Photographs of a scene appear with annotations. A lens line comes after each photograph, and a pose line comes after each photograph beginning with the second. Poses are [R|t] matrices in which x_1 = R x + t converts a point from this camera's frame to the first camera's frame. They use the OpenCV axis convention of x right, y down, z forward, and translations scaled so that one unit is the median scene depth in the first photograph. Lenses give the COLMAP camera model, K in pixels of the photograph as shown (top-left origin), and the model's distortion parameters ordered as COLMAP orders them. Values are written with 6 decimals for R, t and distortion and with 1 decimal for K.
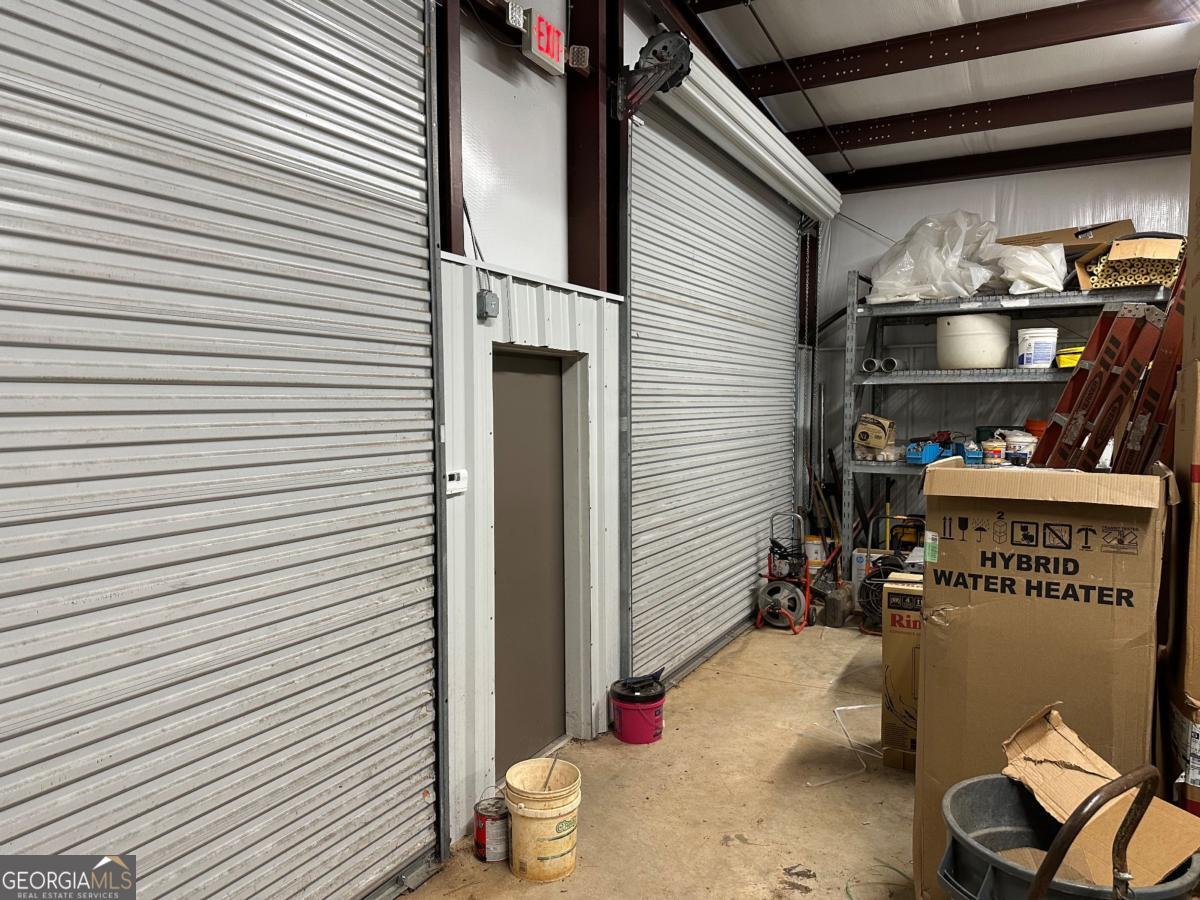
lens RADIAL K [[826.2, 0, 621.4], [0, 826.2, 456.7], [0, 0, 1]] dist [0.086003, -0.157376]
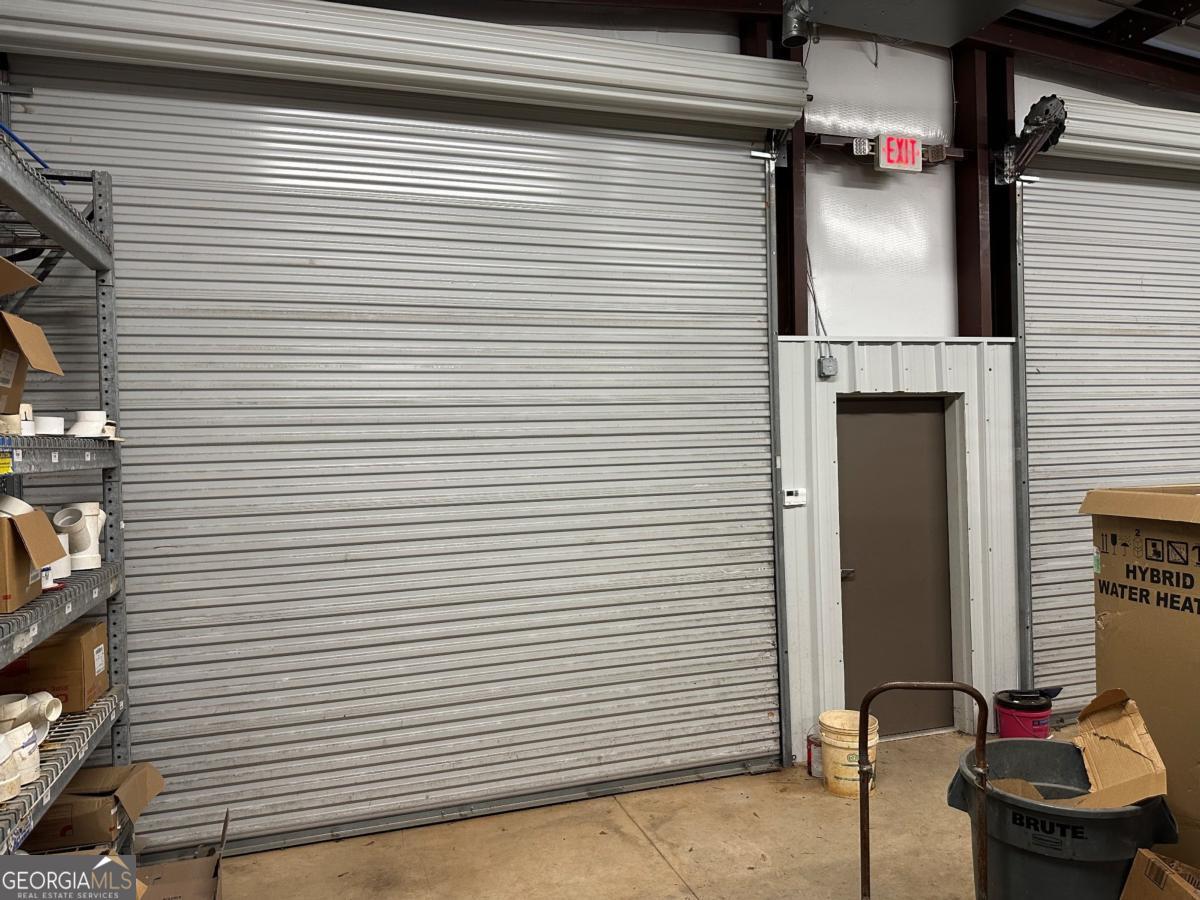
lens RADIAL K [[848.1, 0, 600.0], [0, 848.1, 450.0], [0, 0, 1]] dist [-0.001130, -0.004352]
pose [[0.711800, -0.012400, -0.702272, 0.601880], [-0.020800, 0.999034, -0.038721, 0.014780], [0.702074, 0.042169, 0.710855, -0.263084]]
